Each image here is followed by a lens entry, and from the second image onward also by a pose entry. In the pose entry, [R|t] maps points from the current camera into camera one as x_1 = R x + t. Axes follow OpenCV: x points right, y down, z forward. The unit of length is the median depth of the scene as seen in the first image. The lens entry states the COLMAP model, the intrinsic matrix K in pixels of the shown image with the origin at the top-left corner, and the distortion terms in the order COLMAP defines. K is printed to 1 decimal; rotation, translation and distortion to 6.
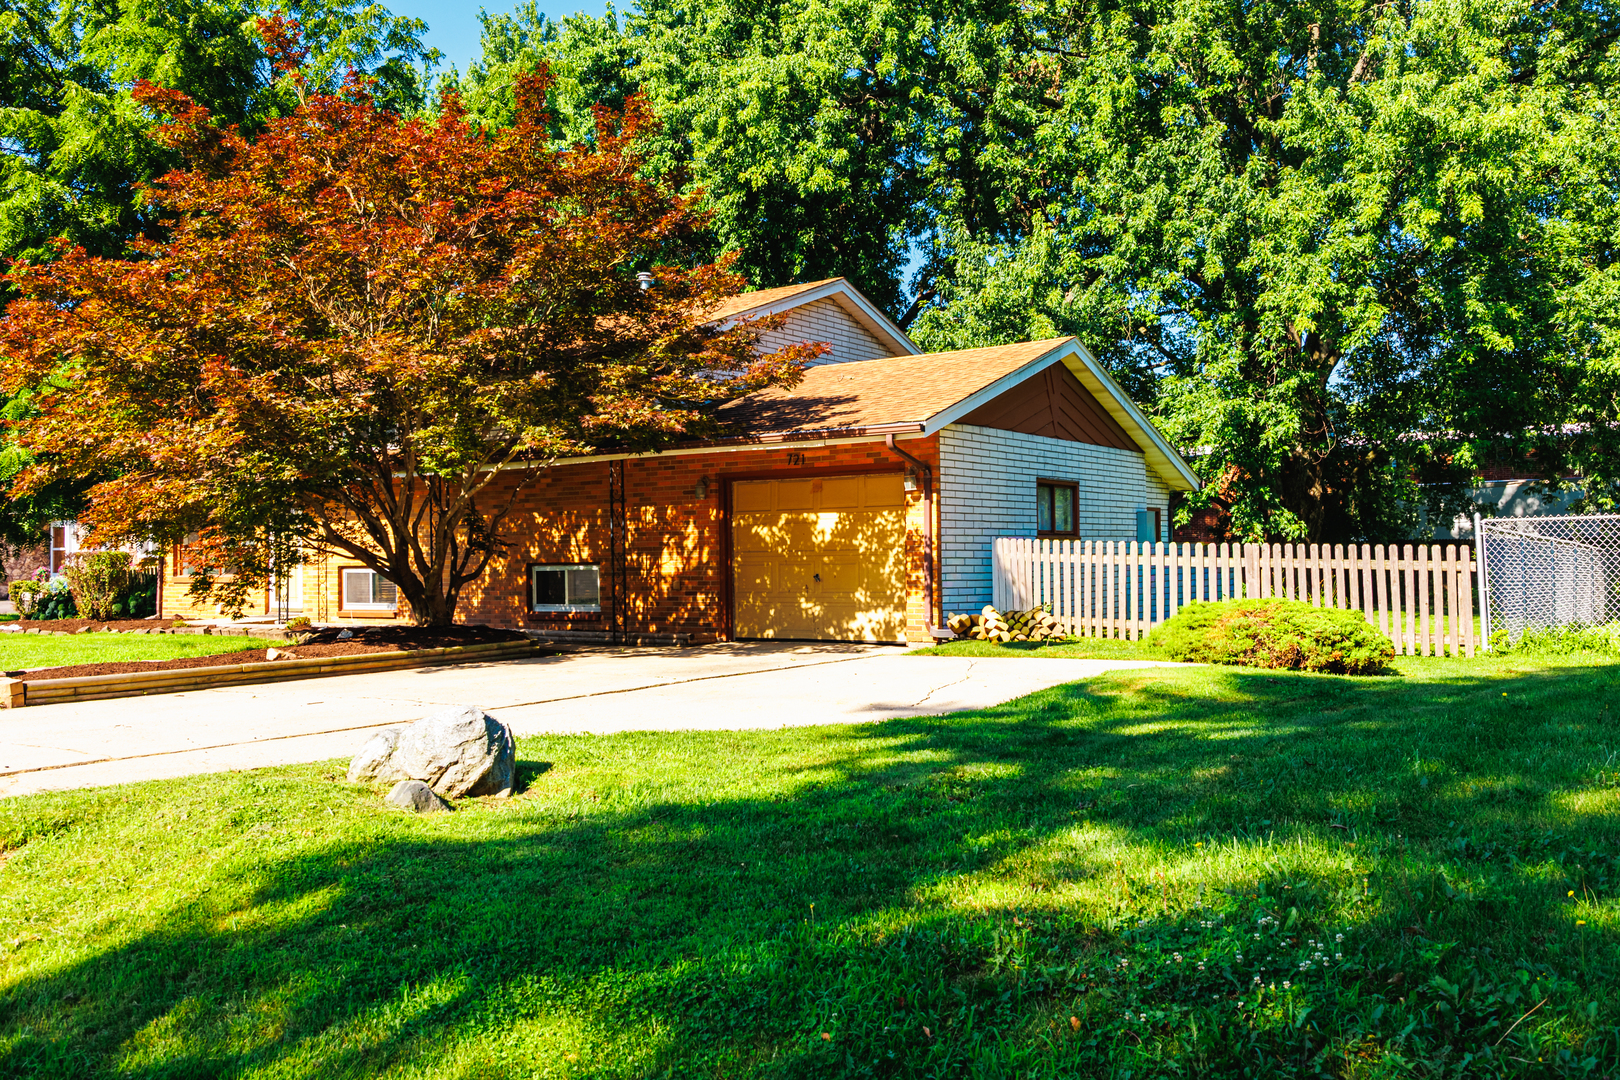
lens RADIAL K [[1369.3, 0, 810.0], [0, 1369.3, 540.0], [0, 0, 1]] dist [0.002645, 0.001987]
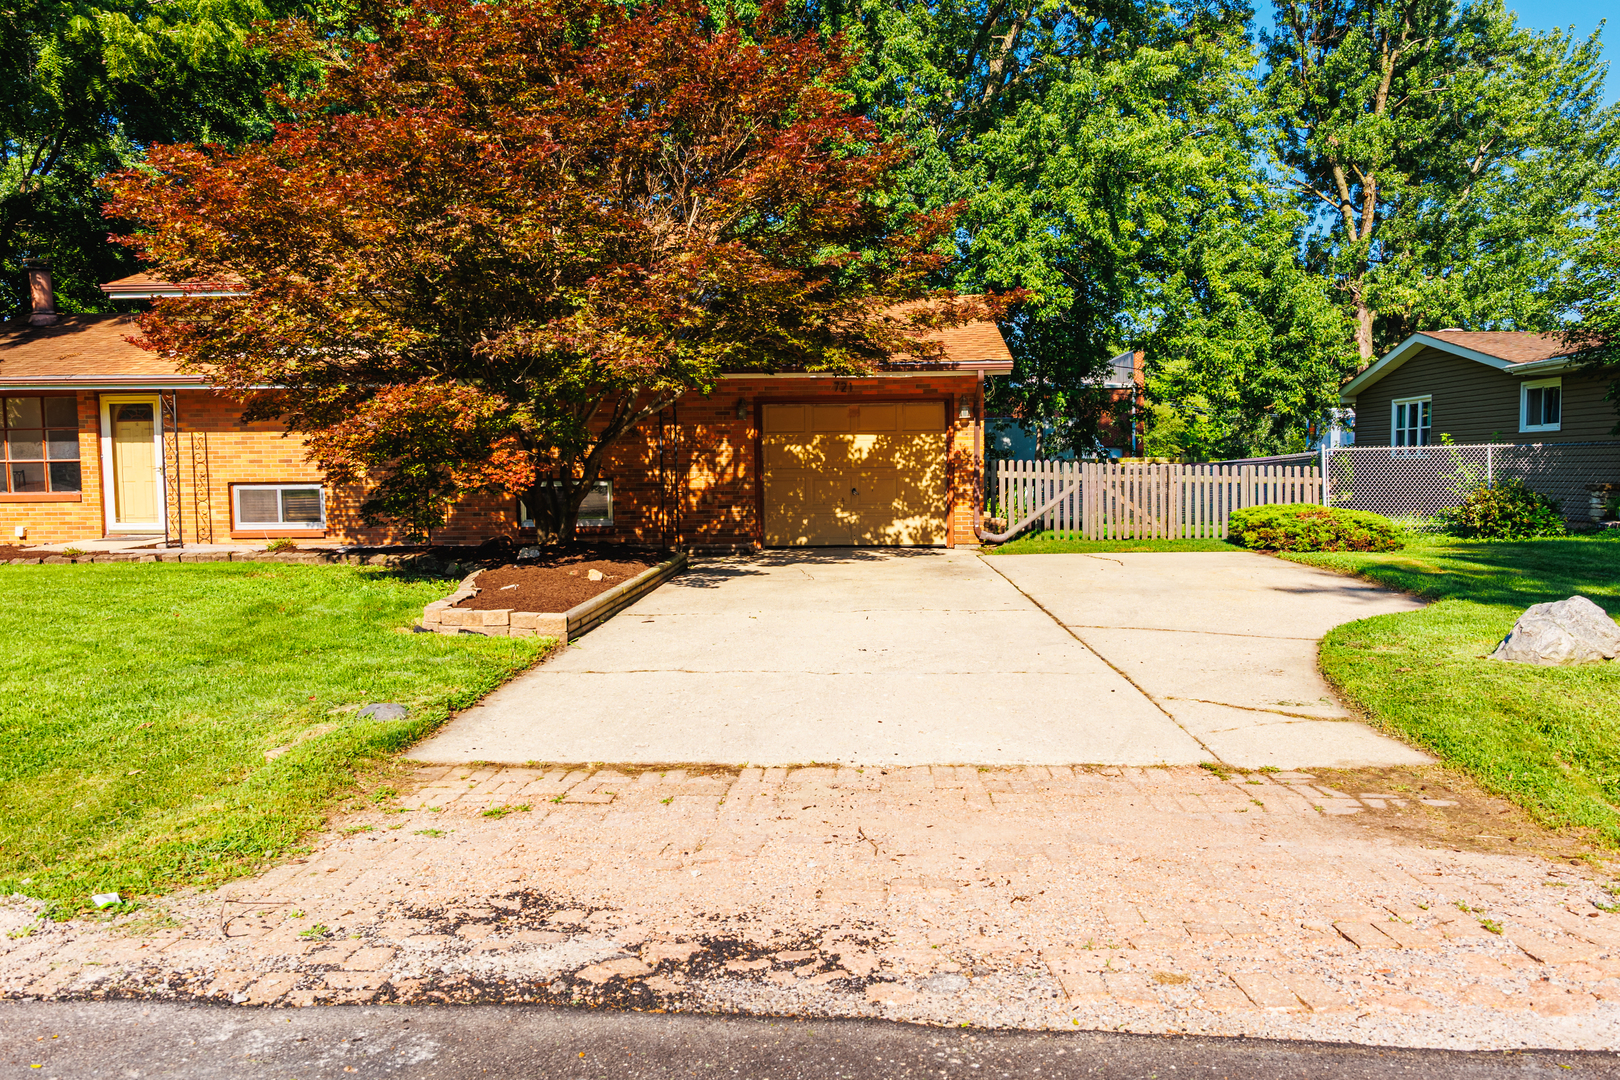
lens RADIAL K [[1111.7, 0, 810.0], [0, 1111.7, 540.0], [0, 0, 1]] dist [0.015304, -0.000339]
pose [[0.848123, -0.035459, 0.528612, -0.507989], [-0.008117, 0.996771, 0.079887, -0.005331], [-0.529738, -0.072044, 0.845096, 0.221541]]
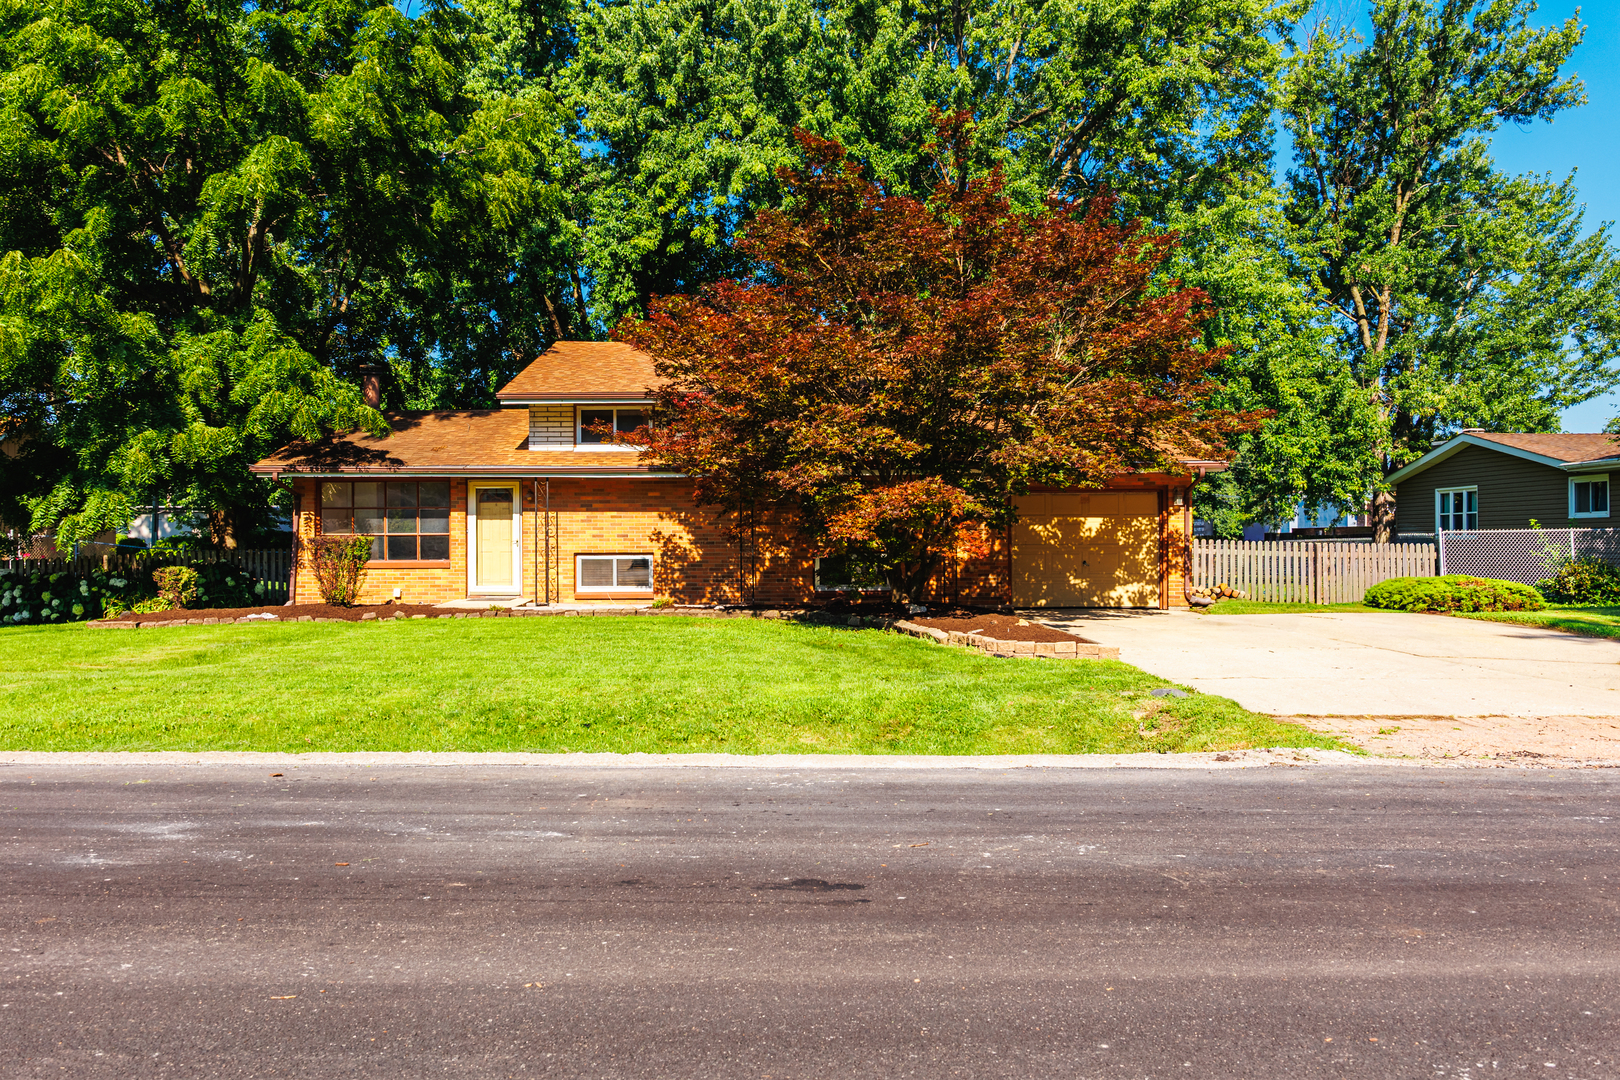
lens RADIAL K [[1082.9, 0, 810.0], [0, 1082.9, 540.0], [0, 0, 1]] dist [0.023355, -0.000048]
pose [[0.825563, 0.005791, 0.564280, -0.846132], [-0.014933, 0.999821, 0.011587, -0.004309], [-0.564112, -0.017992, 0.825502, 0.223511]]
